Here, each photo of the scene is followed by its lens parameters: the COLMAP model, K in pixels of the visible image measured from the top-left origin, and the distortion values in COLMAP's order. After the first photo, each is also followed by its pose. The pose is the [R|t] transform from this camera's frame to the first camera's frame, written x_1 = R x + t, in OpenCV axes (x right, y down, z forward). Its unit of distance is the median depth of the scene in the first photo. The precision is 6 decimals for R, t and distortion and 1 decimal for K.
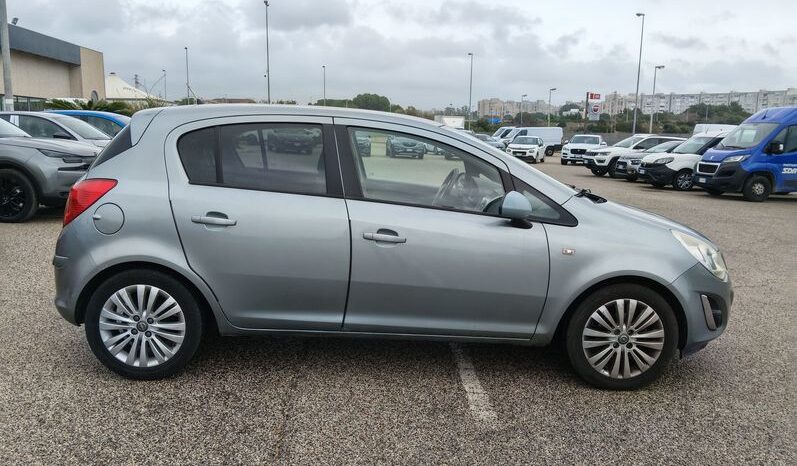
lens RADIAL K [[649.4, 0, 397.0], [0, 649.4, 231.1], [0, 0, 1]] dist [0.073581, -0.165703]
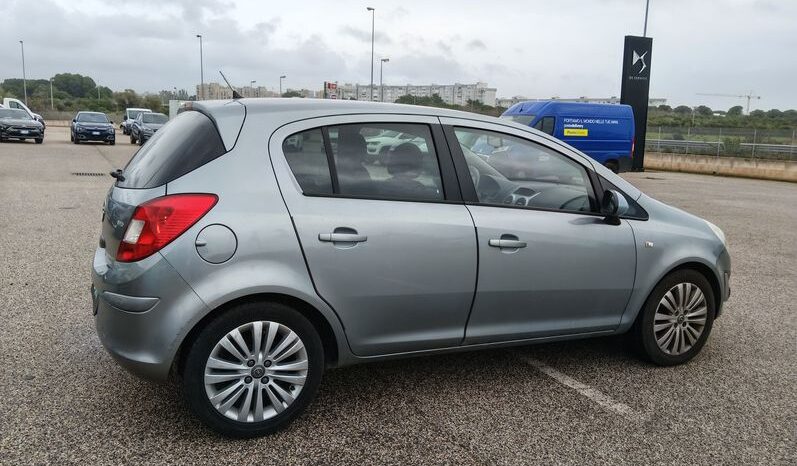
lens RADIAL K [[649.4, 0, 396.8], [0, 649.4, 232.6], [0, 0, 1]] dist [0.073581, -0.165703]
pose [[0.913239, -0.062971, 0.402528, -0.533749], [0.054121, 0.997978, 0.033337, -0.044764], [-0.403813, -0.008659, 0.914801, 0.180184]]
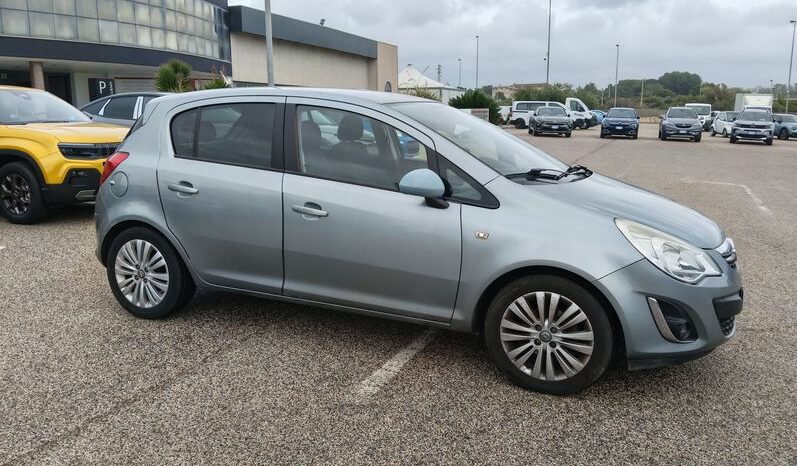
lens RADIAL K [[649.4, 0, 396.3], [0, 649.4, 233.0], [0, 0, 1]] dist [0.073581, -0.165703]
pose [[0.901303, 0.061745, -0.428765, 0.538430], [-0.050834, 0.998027, 0.036864, 0.000711], [0.430195, -0.011430, 0.902663, 0.105558]]
